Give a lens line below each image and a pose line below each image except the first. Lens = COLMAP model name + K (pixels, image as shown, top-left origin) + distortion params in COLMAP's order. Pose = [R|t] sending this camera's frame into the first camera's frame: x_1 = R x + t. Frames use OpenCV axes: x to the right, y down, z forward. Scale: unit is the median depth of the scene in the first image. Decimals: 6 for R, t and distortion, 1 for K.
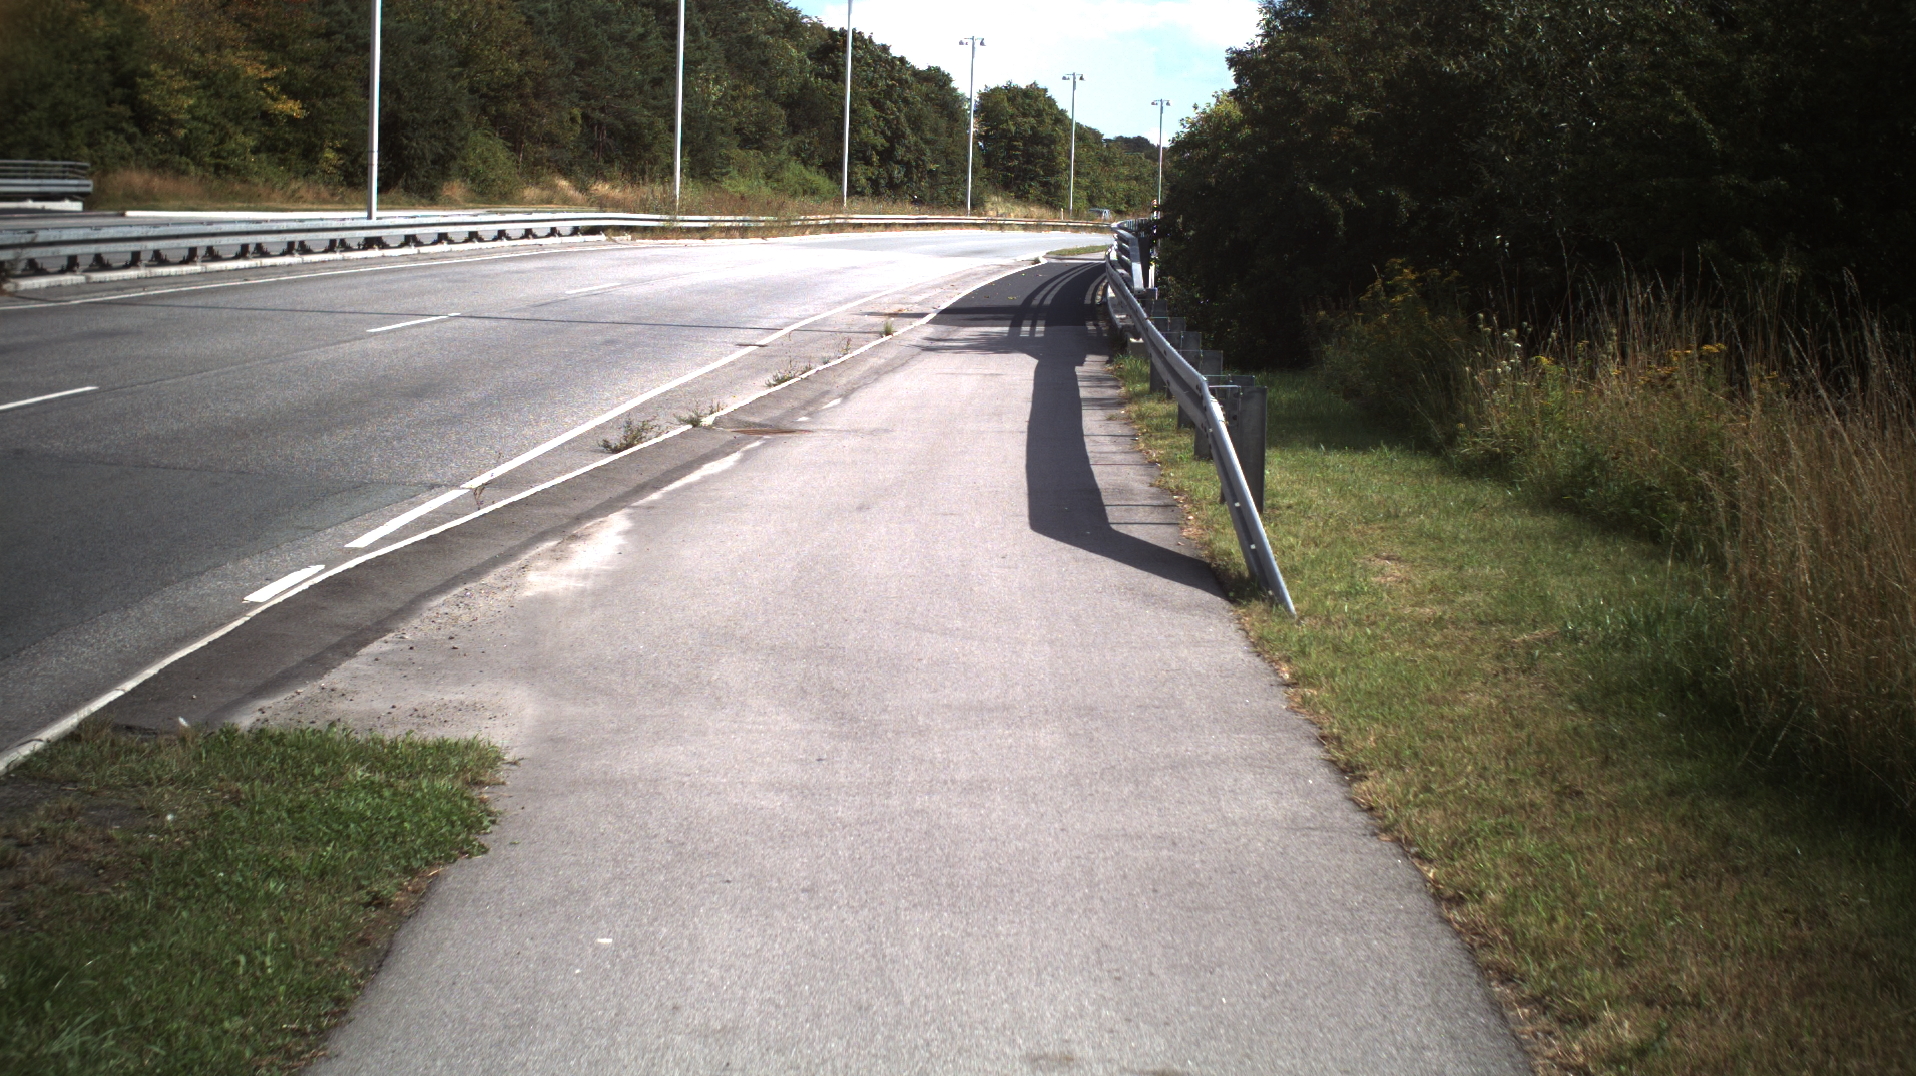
lens RADIAL K [[3332.1, 0, 962.1], [0, 3332.1, 534.6], [0, 0, 1]] dist [-0.246993, 0.000000]
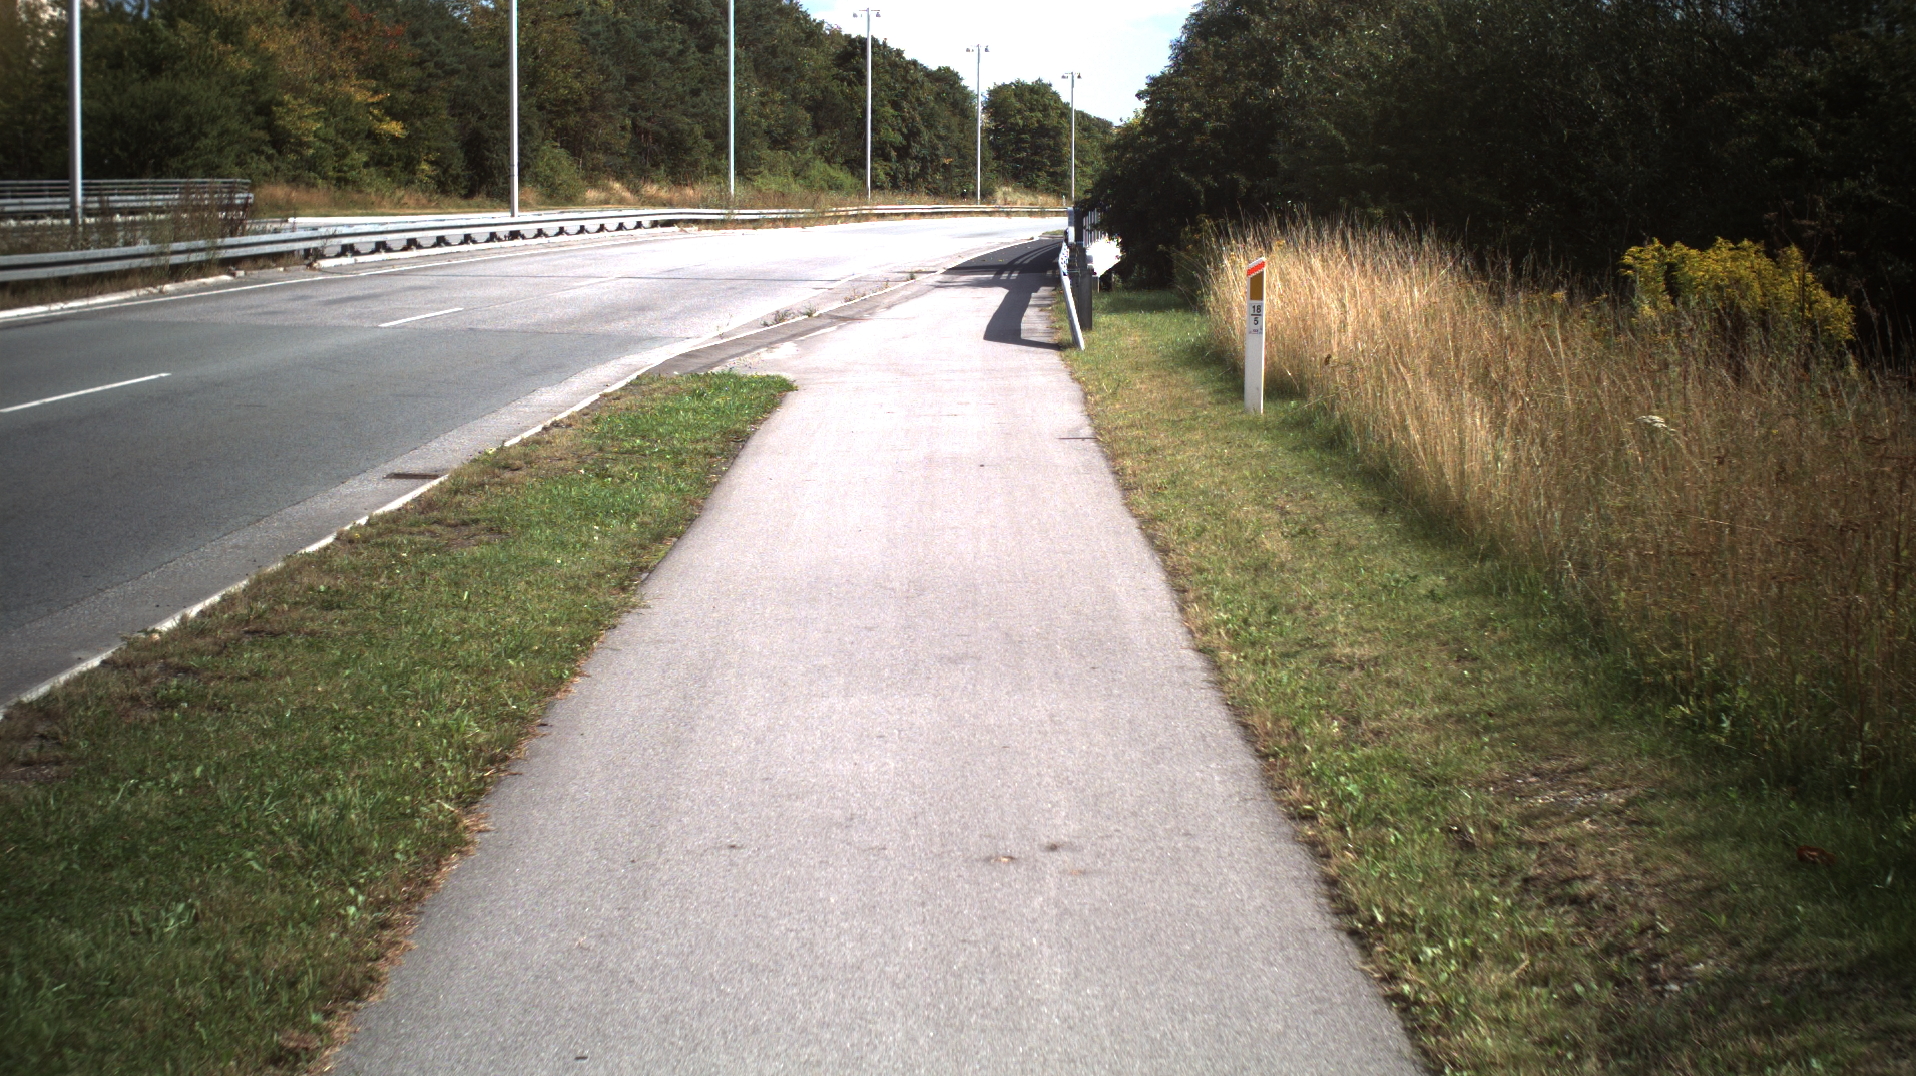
lens RADIAL K [[3332.1, 0, 945.8], [0, 3332.1, 554.1], [0, 0, 1]] dist [-0.246993, 0.000000]
pose [[0.999537, -0.027569, -0.012900, 0.002707], [0.027676, 0.999584, 0.008172, 0.015822], [0.012669, -0.008525, 0.999883, -0.153865]]
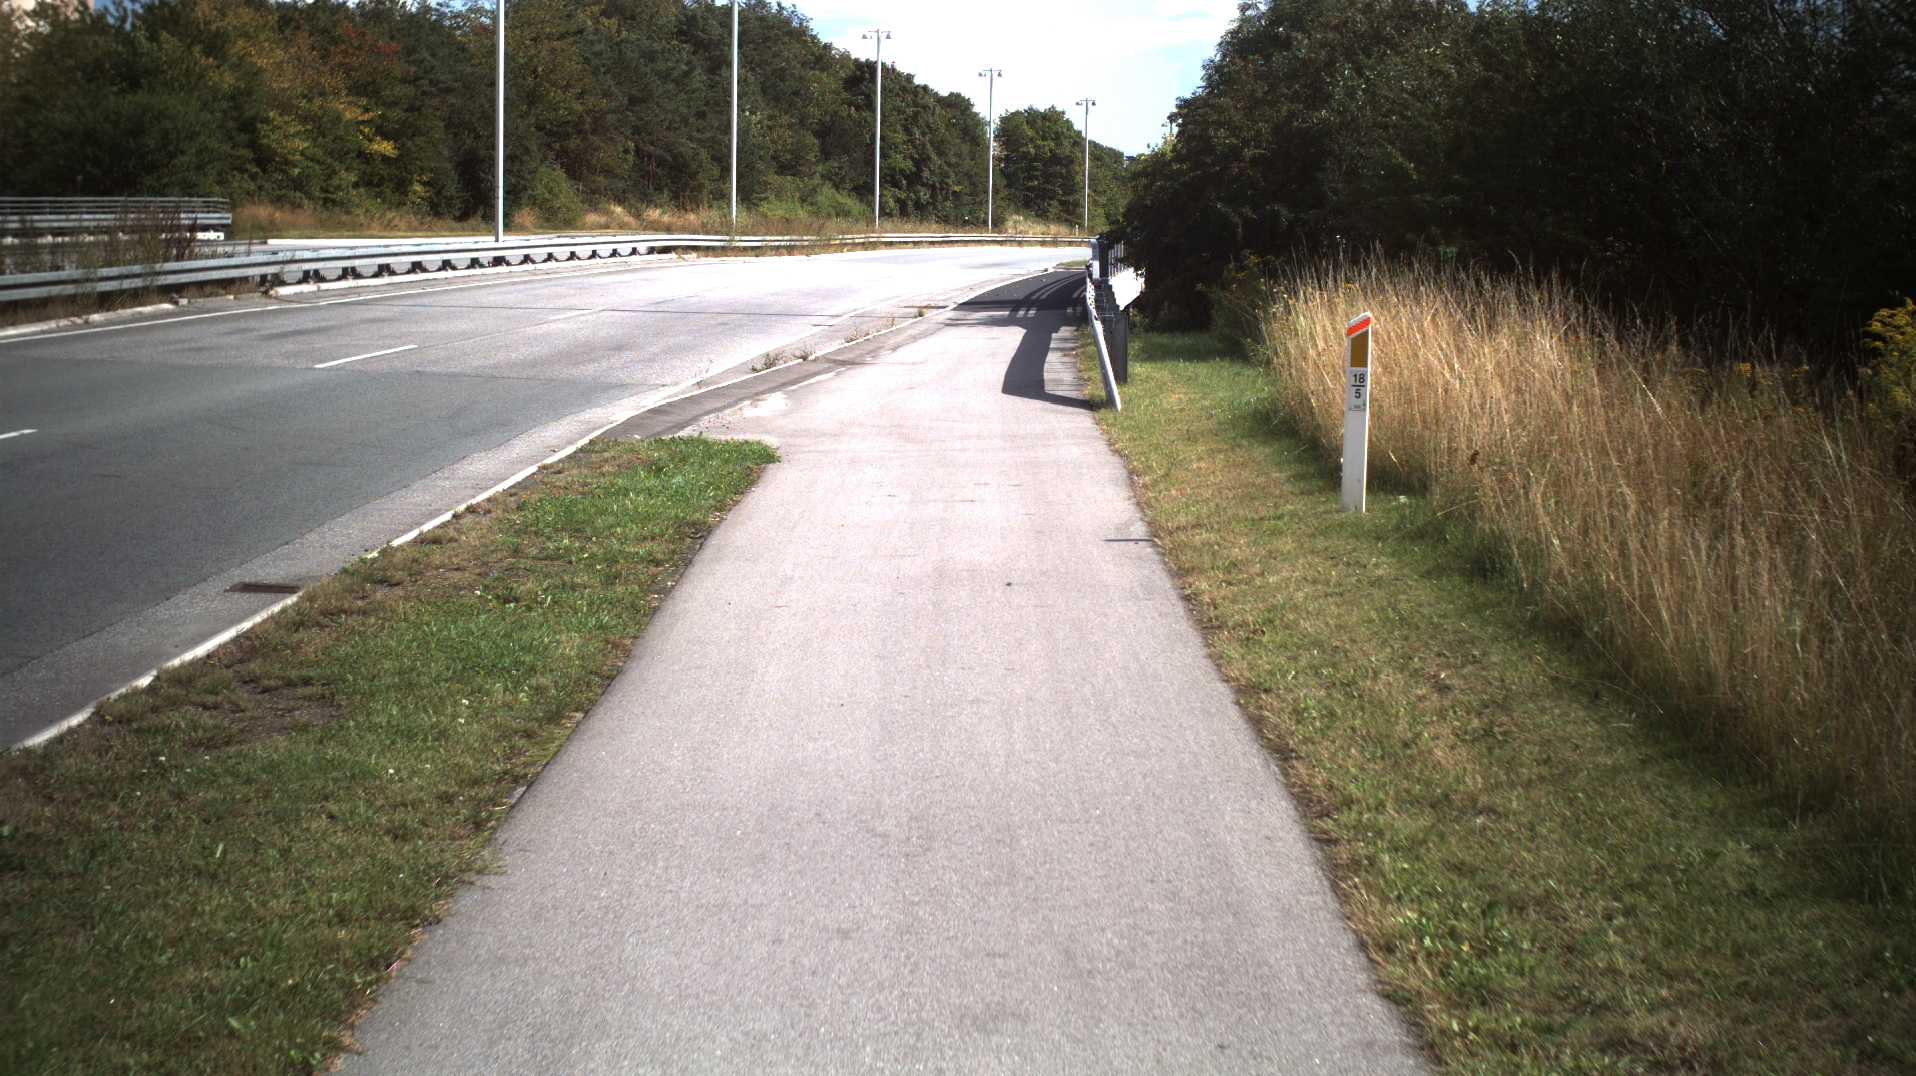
lens RADIAL K [[3332.1, 0, 955.0], [0, 3332.1, 549.8], [0, 0, 1]] dist [-0.246993, 0.000000]
pose [[0.999799, -0.016333, -0.011588, 0.001949], [0.016318, 0.999866, -0.001395, 0.011764], [0.011609, 0.001206, 0.999932, -0.115543]]
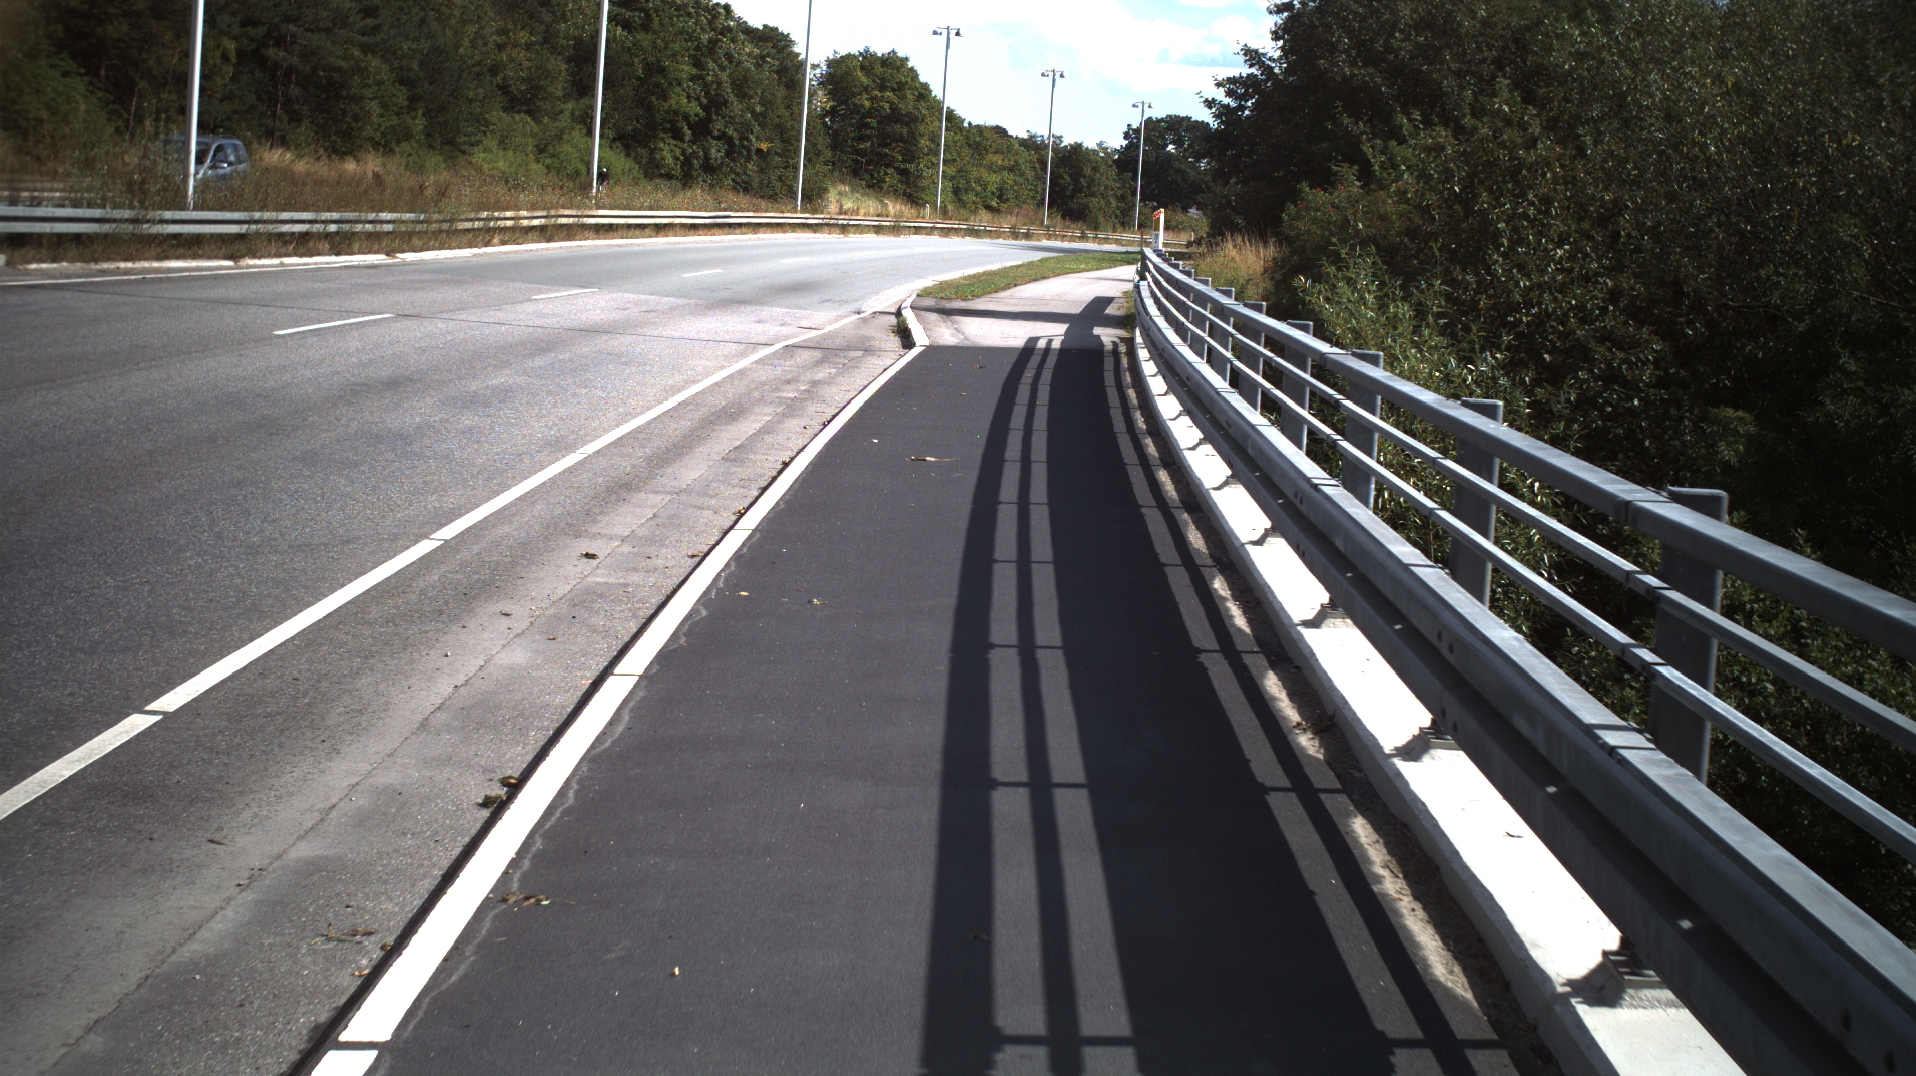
lens RADIAL K [[3332.1, 0, 957.2], [0, 3332.1, 532.3], [0, 0, 1]] dist [-0.246993, 0.000000]
pose [[0.998502, 0.029456, 0.046100, 0.006626], [-0.029582, 0.999560, 0.002064, -0.039866], [-0.046019, -0.003425, 0.998935, 0.384602]]
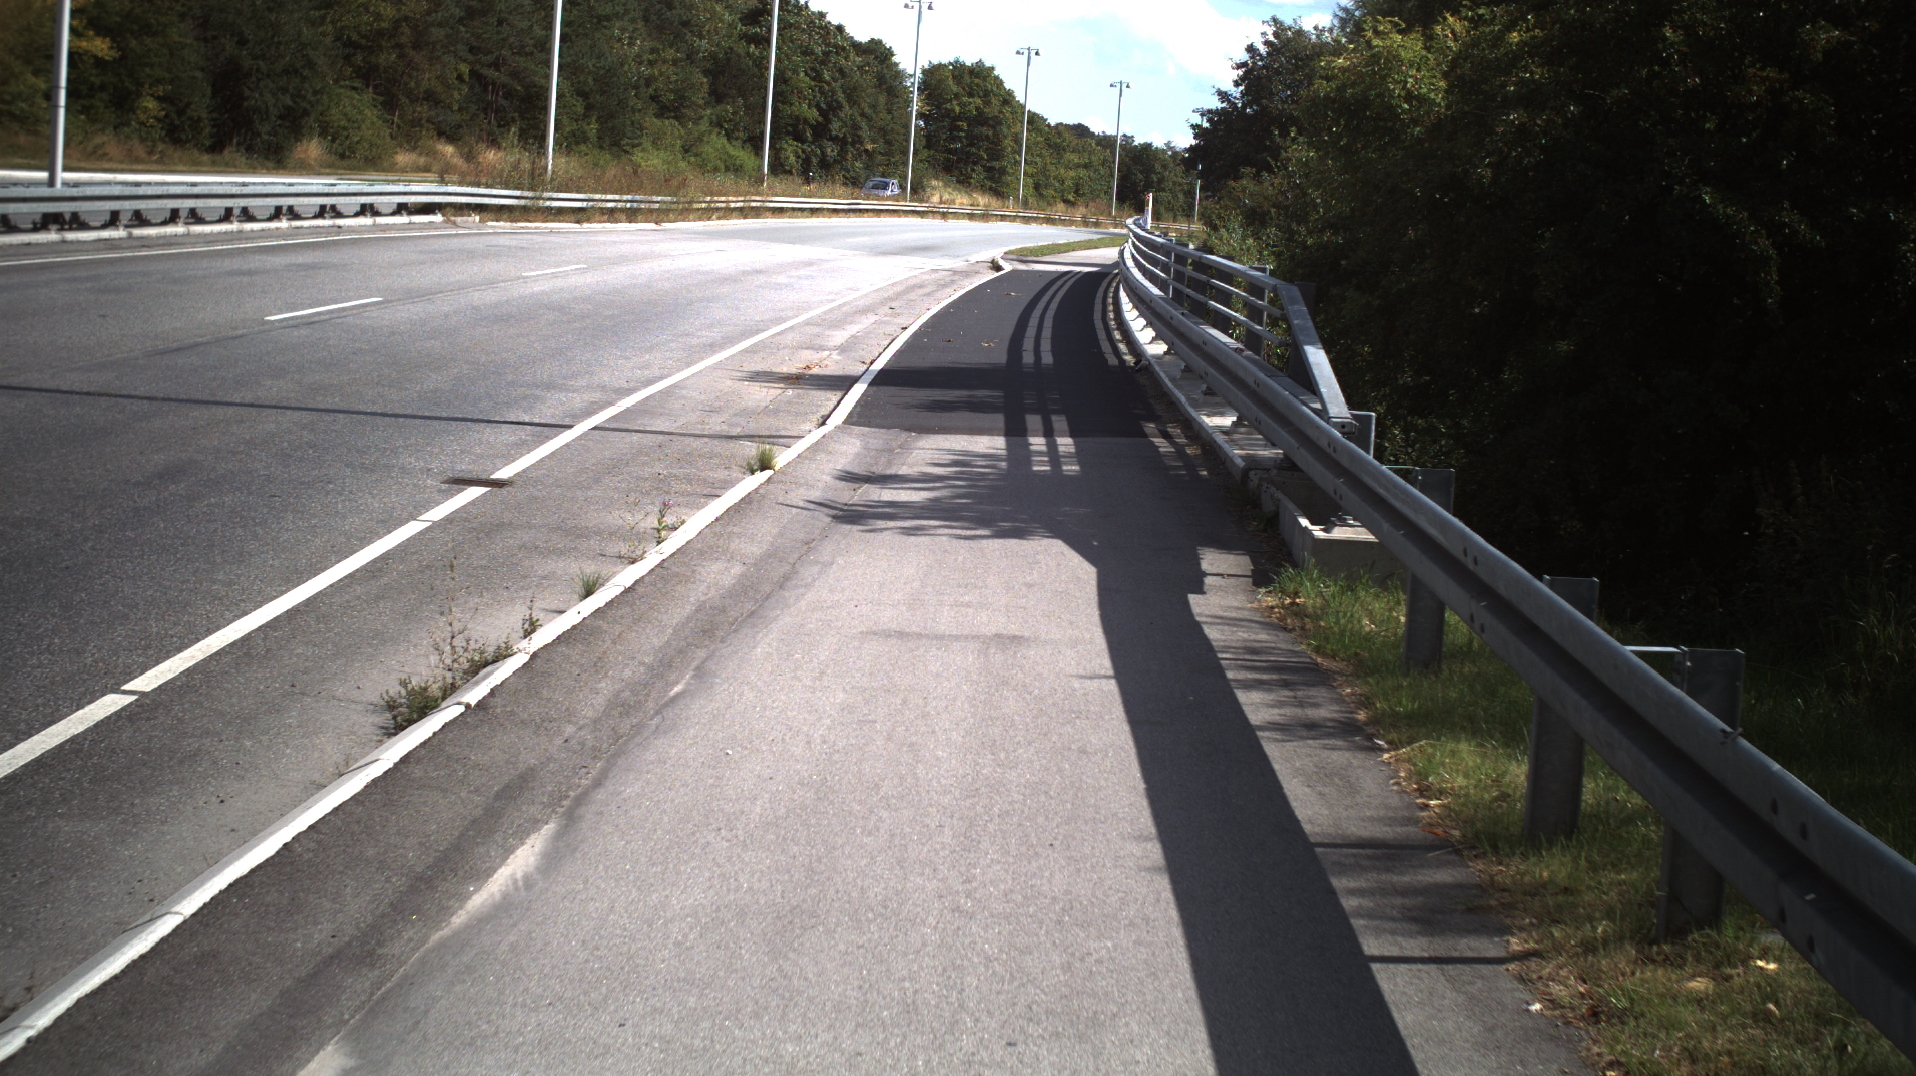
lens RADIAL K [[3332.1, 0, 969.1], [0, 3332.1, 530.8], [0, 0, 1]] dist [-0.246993, 0.000000]
pose [[0.999121, 0.033562, 0.025099, -0.001348], [-0.033657, 0.999428, 0.003363, -0.015893], [-0.024971, -0.004205, 0.999679, 0.153974]]
